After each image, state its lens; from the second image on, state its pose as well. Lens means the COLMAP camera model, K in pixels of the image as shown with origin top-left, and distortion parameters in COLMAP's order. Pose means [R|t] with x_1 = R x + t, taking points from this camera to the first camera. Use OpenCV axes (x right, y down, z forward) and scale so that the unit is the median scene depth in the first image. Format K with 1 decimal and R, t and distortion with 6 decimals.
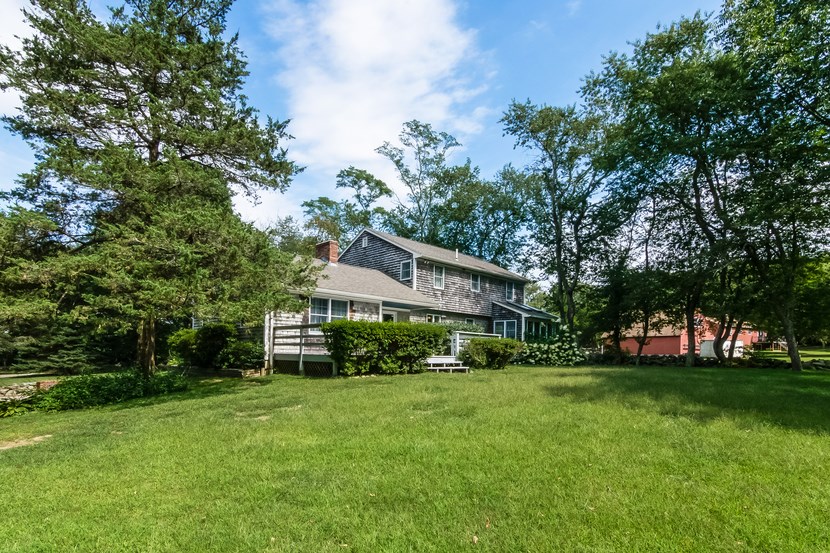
lens RADIAL K [[432.9, 0, 418.3], [0, 432.9, 277.3], [0, 0, 1]] dist [0.007516, -0.000711]
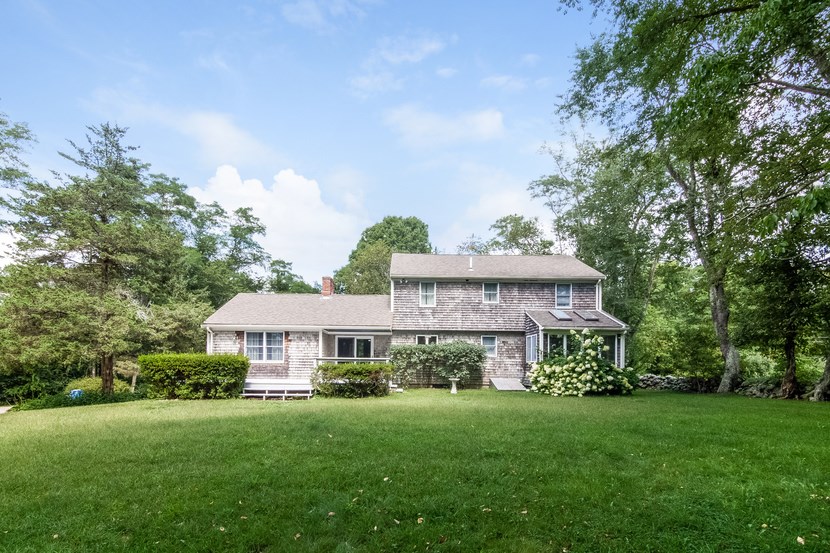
lens RADIAL K [[432.9, 0, 407.4], [0, 432.9, 280.5], [0, 0, 1]] dist [0.007516, -0.000711]
pose [[0.717034, -0.151433, -0.680389, 0.642018], [0.124672, 0.988238, -0.088563, 0.046802], [0.685798, -0.021323, 0.727480, 0.304604]]
